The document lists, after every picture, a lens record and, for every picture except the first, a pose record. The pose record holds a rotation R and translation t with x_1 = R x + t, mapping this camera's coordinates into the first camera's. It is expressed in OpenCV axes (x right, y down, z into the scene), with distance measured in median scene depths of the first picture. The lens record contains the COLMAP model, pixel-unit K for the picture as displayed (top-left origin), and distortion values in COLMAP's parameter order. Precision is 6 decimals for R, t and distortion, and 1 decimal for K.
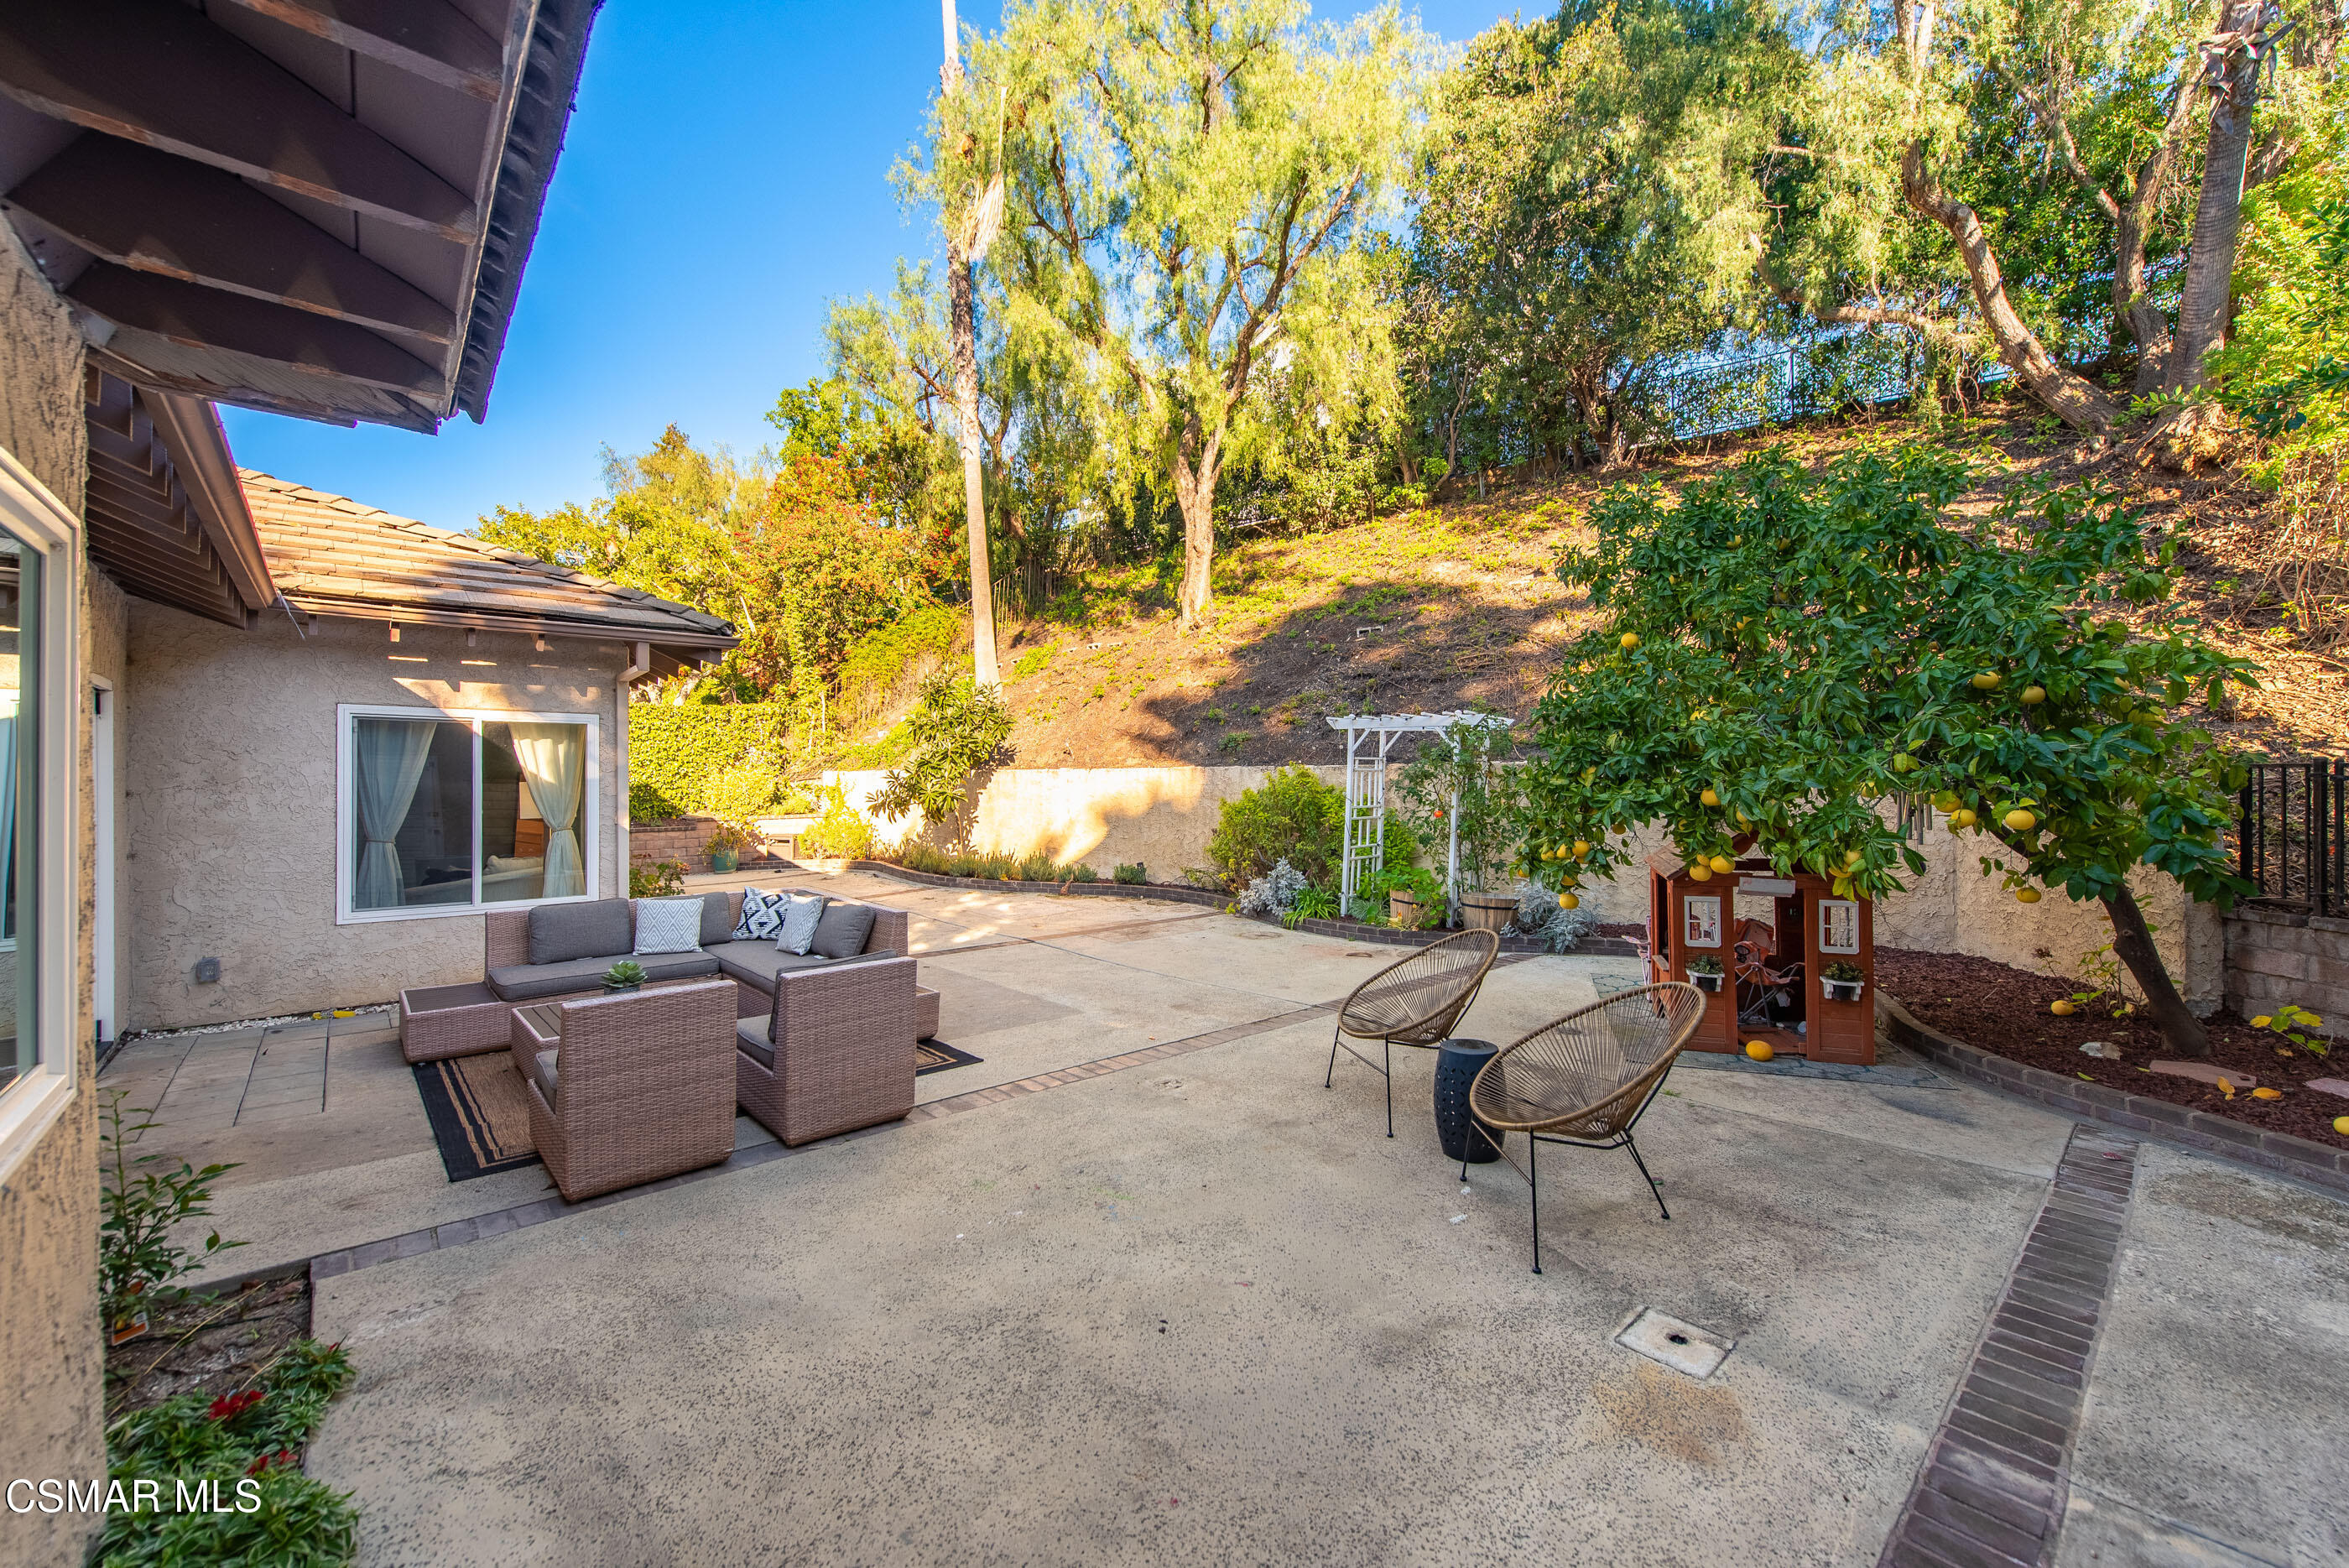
lens RADIAL K [[943.2, 0, 1197.9], [0, 943.2, 776.7], [0, 0, 1]] dist [0.010693, -0.000150]
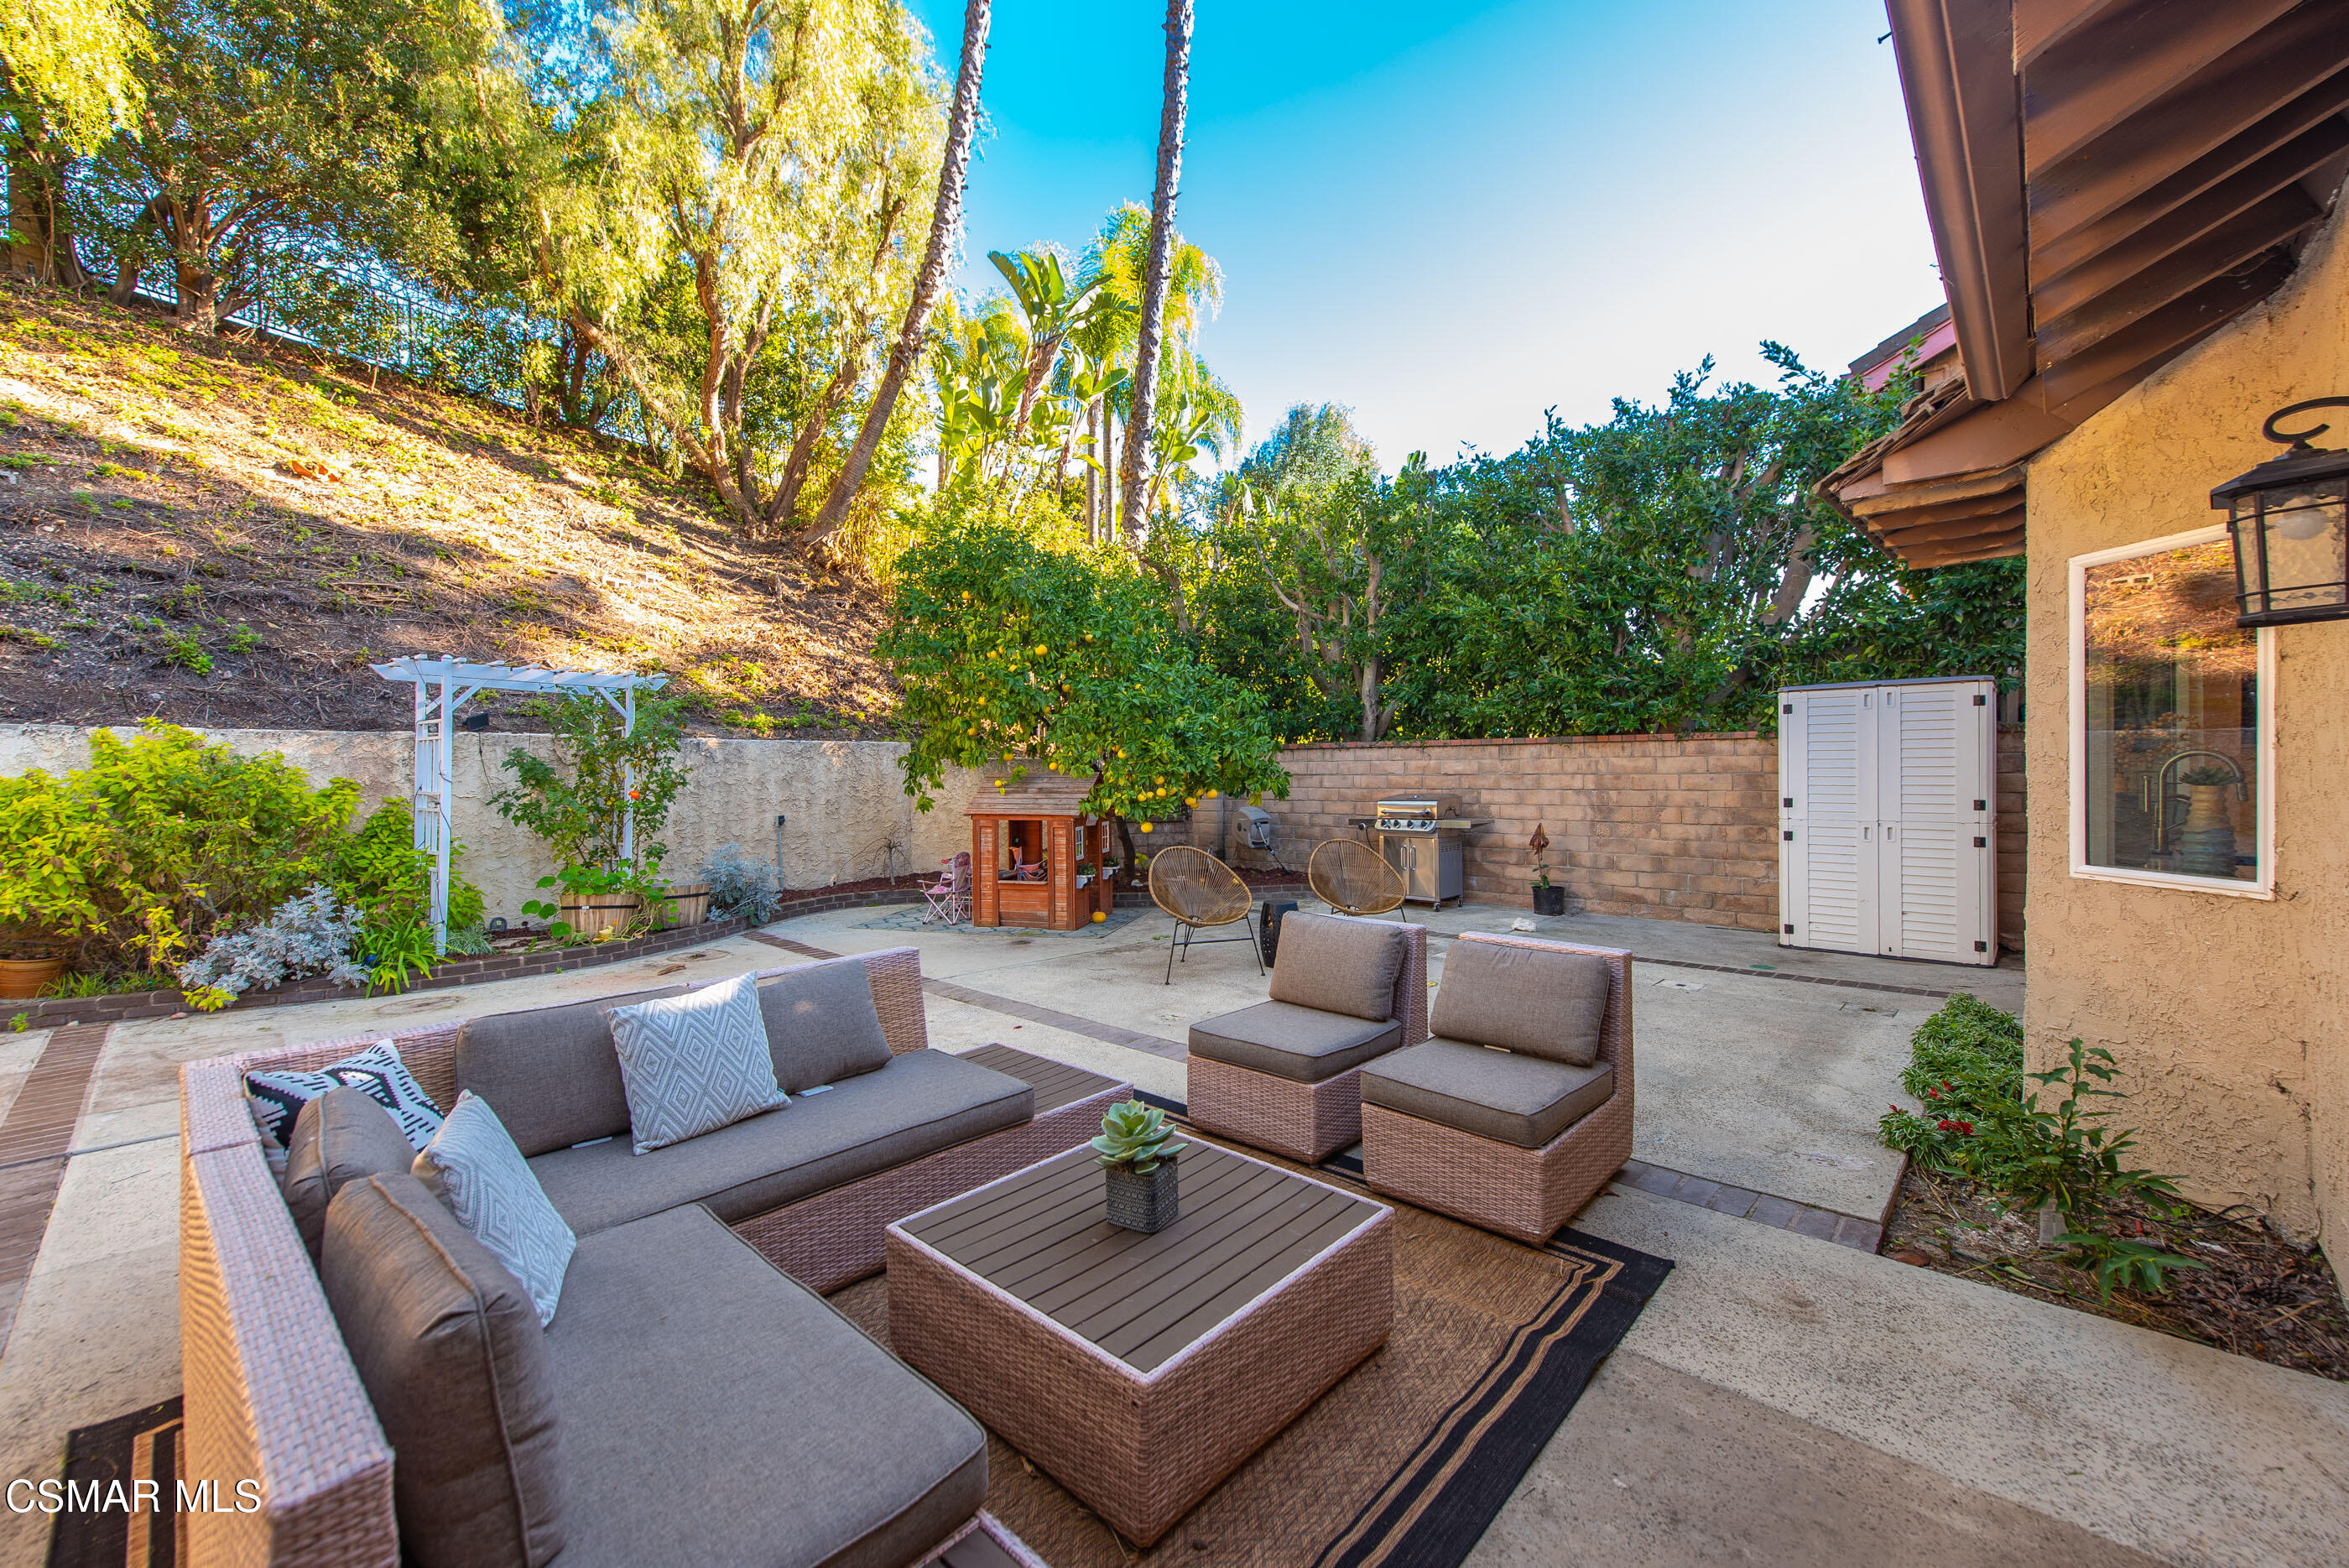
lens RADIAL K [[927.2, 0, 1186.4], [0, 927.2, 770.0], [0, 0, 1]] dist [0.010646, -0.000476]
pose [[-0.082567, 0.004391, 0.996576, -0.432080], [0.011294, 0.999930, -0.003470, 0.019181], [-0.996522, 0.010969, -0.082611, 0.423376]]
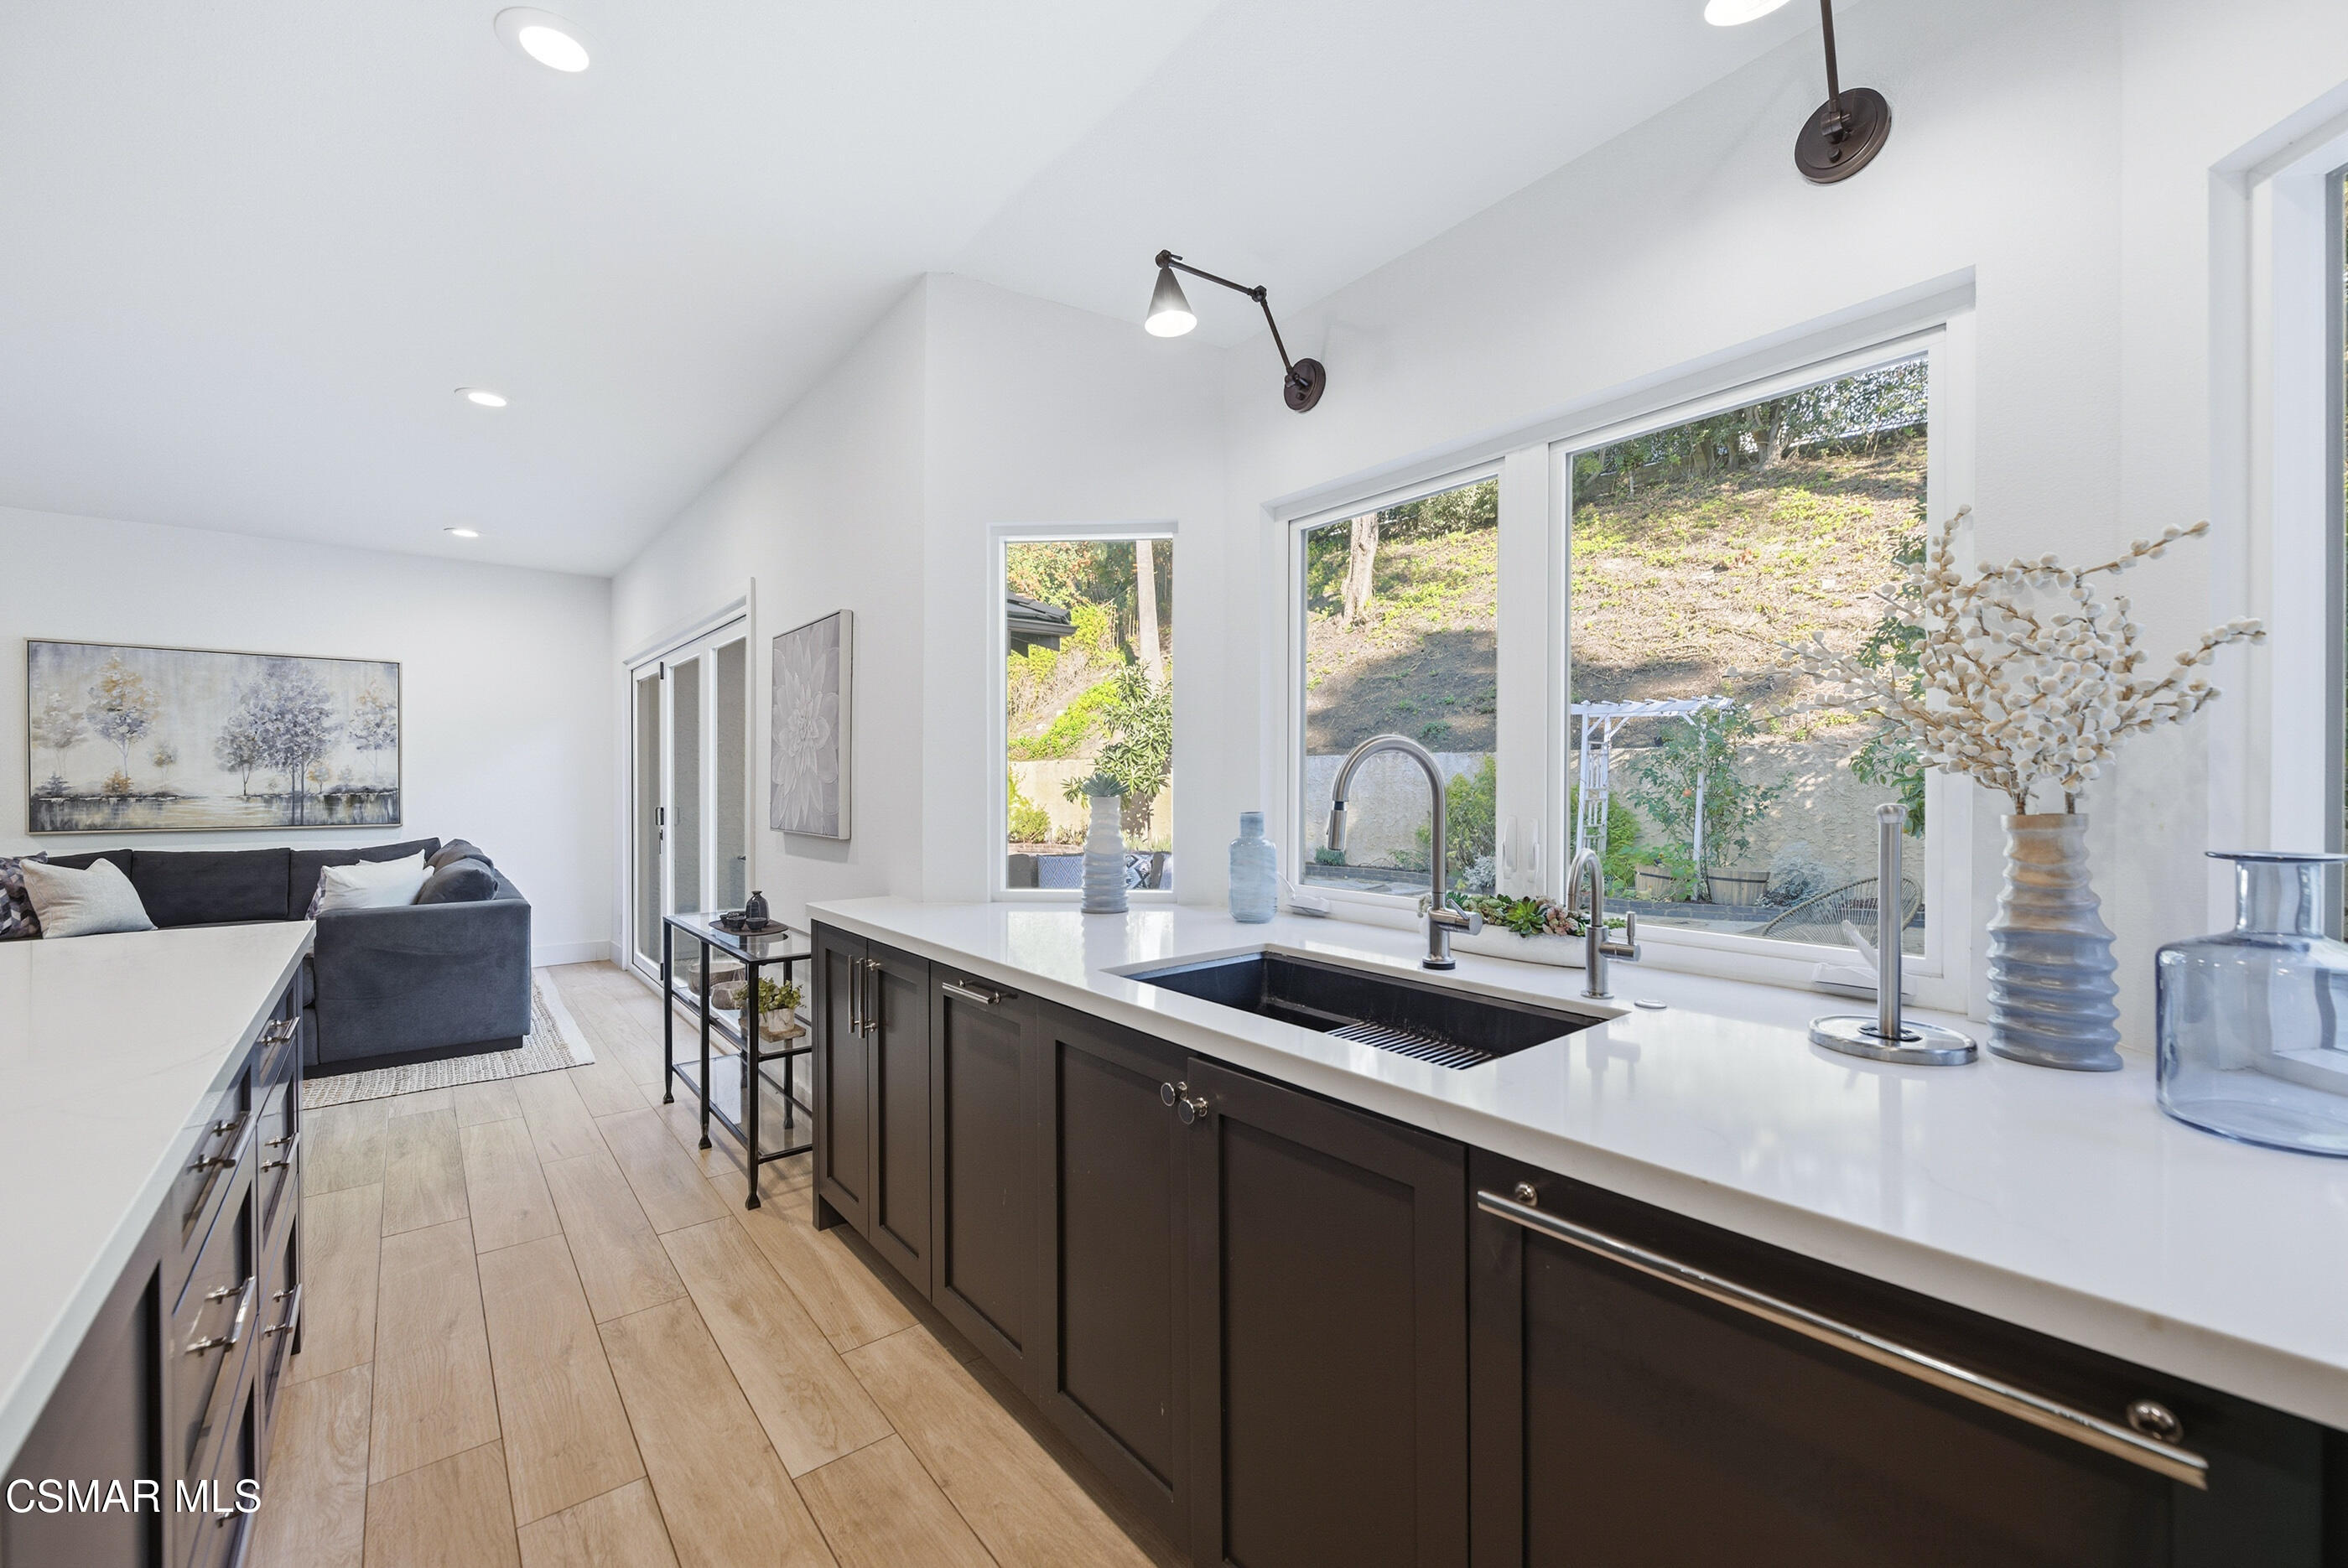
lens RADIAL K [[944.9, 0, 1188.4], [0, 944.9, 781.9], [0, 0, 1]] dist [-0.001609, -0.000790]
pose [[0.999245, 0.004749, -0.038559, -0.192626], [-0.004695, 0.999988, 0.001477, 0.020349], [0.038566, -0.001295, 0.999255, -0.057363]]
